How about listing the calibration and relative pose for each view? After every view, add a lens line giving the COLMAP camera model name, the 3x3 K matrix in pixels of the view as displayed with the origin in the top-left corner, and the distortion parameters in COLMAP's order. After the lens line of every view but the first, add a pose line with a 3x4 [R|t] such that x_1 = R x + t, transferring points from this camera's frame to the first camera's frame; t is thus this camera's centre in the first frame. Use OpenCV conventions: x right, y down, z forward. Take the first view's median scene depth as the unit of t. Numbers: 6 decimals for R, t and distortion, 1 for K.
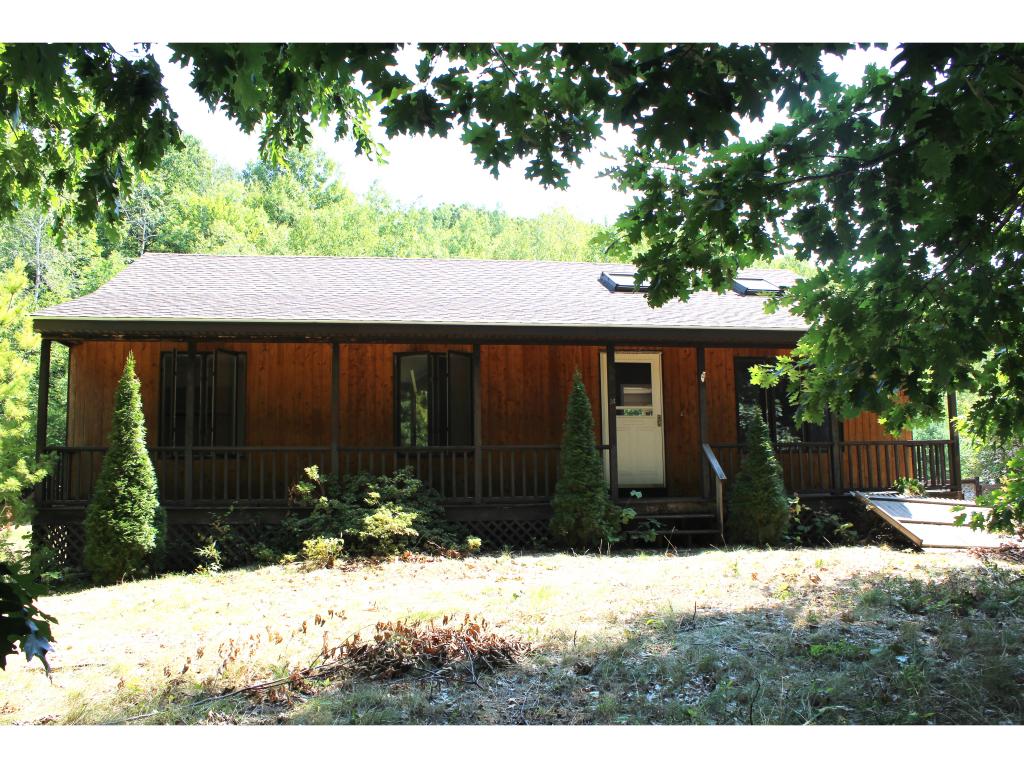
lens RADIAL K [[845.9, 0, 513.2], [0, 845.9, 388.0], [0, 0, 1]] dist [-0.103715, 0.009924]
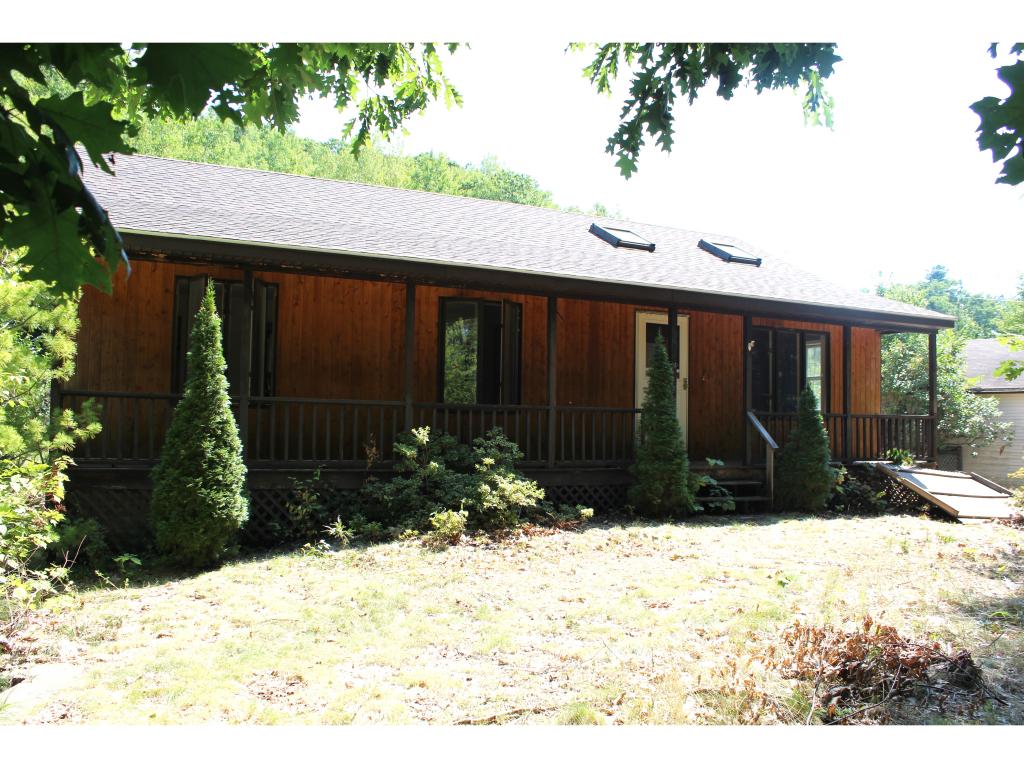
lens RADIAL K [[845.9, 0, 512.4], [0, 845.9, 379.2], [0, 0, 1]] dist [-0.103715, 0.009924]
pose [[0.958073, 0.049155, 0.282278, -0.361120], [-0.067879, 0.996068, 0.056935, -0.012050], [-0.278369, -0.073708, 0.957642, 0.120123]]
